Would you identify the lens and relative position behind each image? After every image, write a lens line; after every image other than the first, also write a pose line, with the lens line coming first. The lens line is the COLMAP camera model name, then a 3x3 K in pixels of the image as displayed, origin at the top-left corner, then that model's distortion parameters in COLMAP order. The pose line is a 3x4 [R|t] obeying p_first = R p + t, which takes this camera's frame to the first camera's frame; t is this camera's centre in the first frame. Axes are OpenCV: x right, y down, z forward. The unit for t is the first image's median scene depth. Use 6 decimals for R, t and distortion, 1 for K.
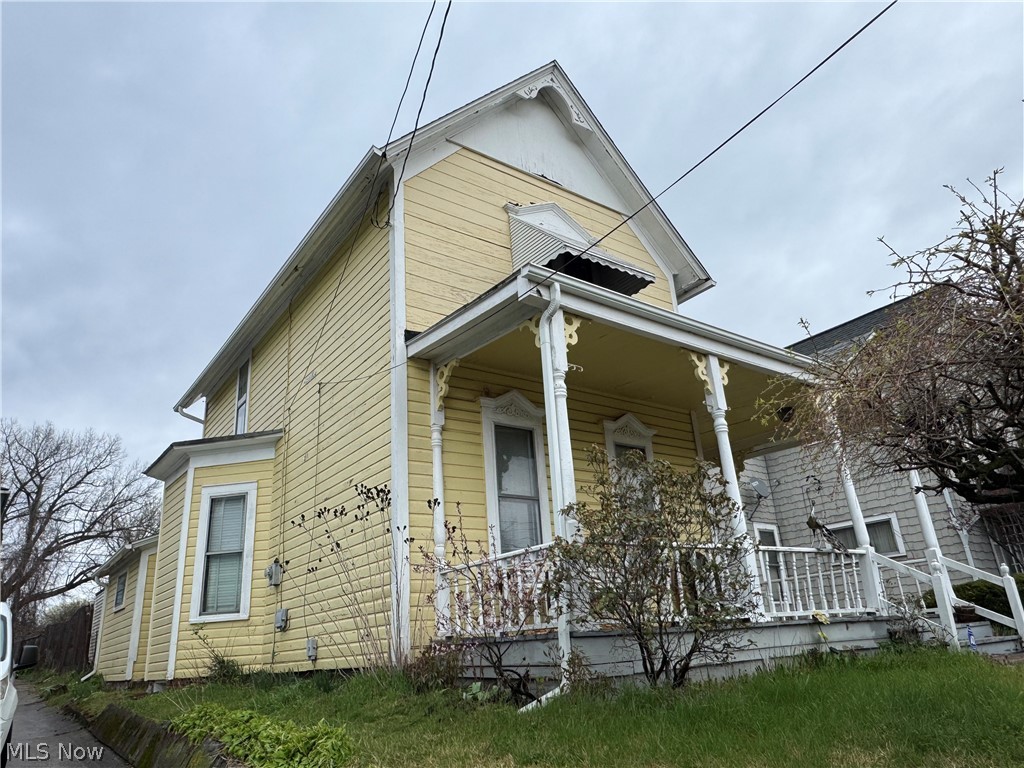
lens RADIAL K [[691.0, 0, 512.0], [0, 691.0, 381.0], [0, 0, 1]] dist [-0.006761, -0.000192]
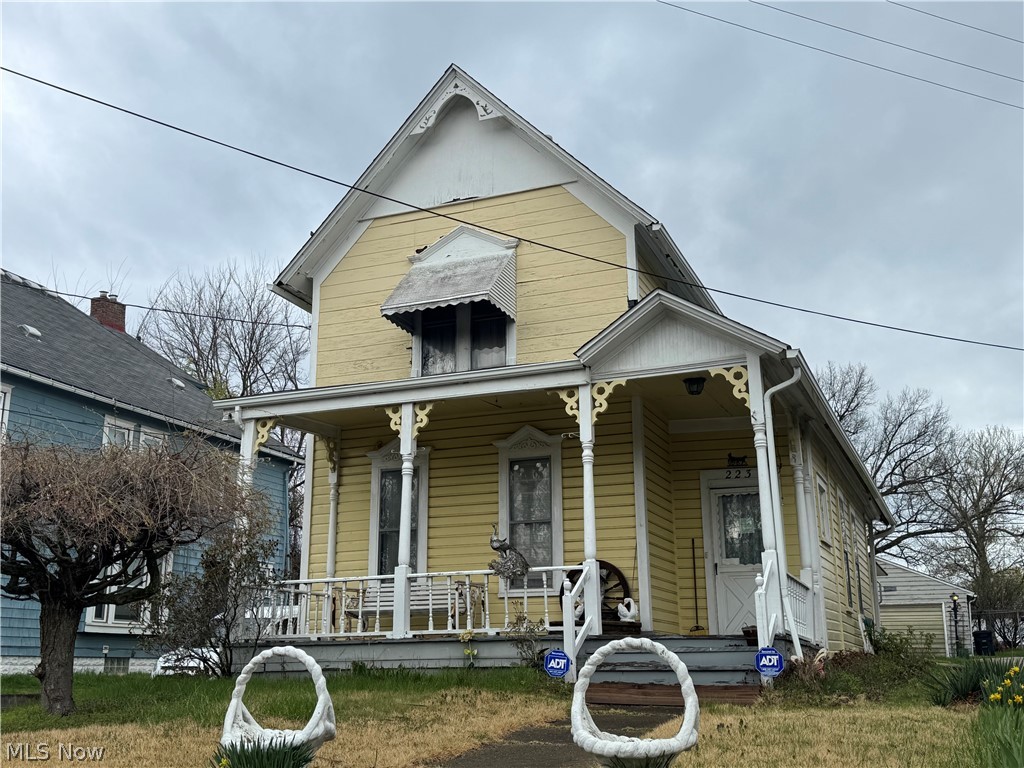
lens RADIAL K [[1074.7, 0, 506.8], [0, 1074.7, 390.0], [0, 0, 1]] dist [0.100875, 0.000000]
pose [[0.517907, -0.153588, -0.841536, 1.699142], [0.283223, 0.959054, -0.000731, -0.010766], [0.807191, -0.237964, 0.540200, 0.184221]]
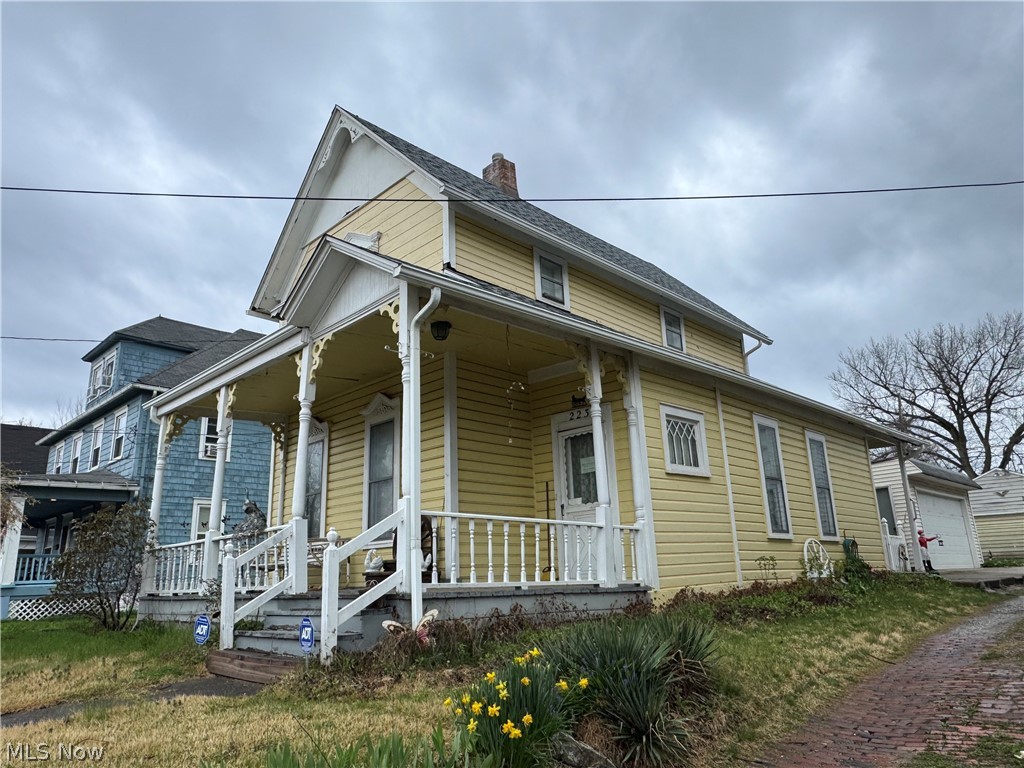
lens RADIAL K [[691.0, 0, 516.1], [0, 691.0, 379.2], [0, 0, 1]] dist [-0.006761, -0.000192]
pose [[0.143712, -0.216377, -0.965675, 1.476097], [0.380139, 0.913011, -0.148004, 0.317343], [0.913696, -0.345821, 0.213464, 1.135178]]
